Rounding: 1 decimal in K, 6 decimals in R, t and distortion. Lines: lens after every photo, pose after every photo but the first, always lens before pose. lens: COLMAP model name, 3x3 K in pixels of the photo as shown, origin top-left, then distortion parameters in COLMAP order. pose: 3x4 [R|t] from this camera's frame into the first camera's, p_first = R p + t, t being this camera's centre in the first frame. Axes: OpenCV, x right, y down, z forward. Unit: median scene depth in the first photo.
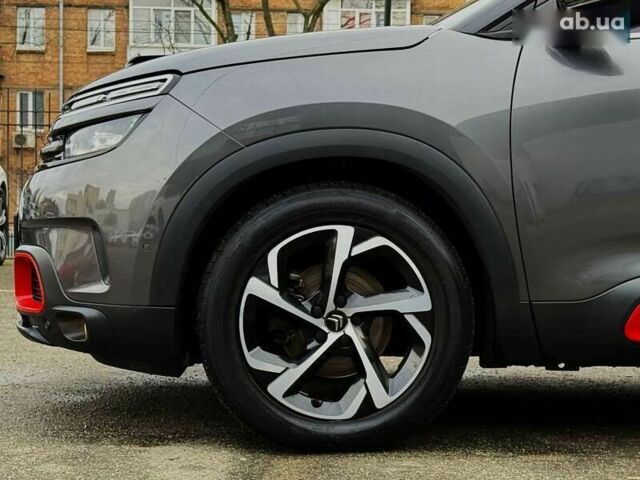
lens RADIAL K [[1369.3, 0, 333.3], [0, 1369.3, 238.8], [0, 0, 1]] dist [0.141348, -0.262509]
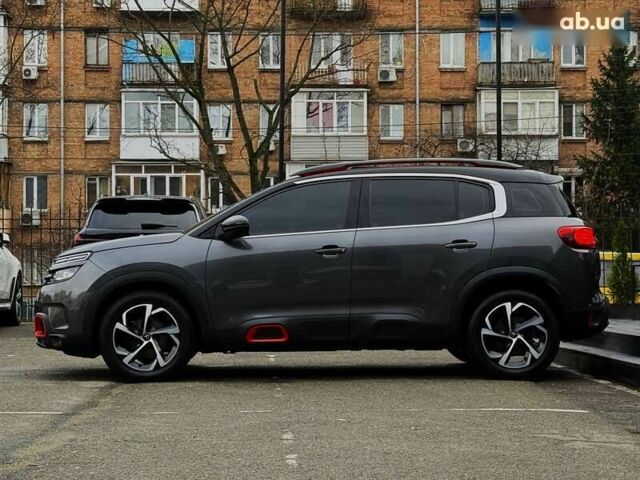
lens RADIAL K [[1384.8, 0, 333.5], [0, 1384.8, 239.7], [0, 0, 1]] dist [0.101879, 0.215207]
pose [[0.999869, -0.015602, -0.004416, 0.372754], [0.015397, 0.998950, -0.043146, -0.011928], [0.005084, 0.043072, 0.999059, -1.750744]]
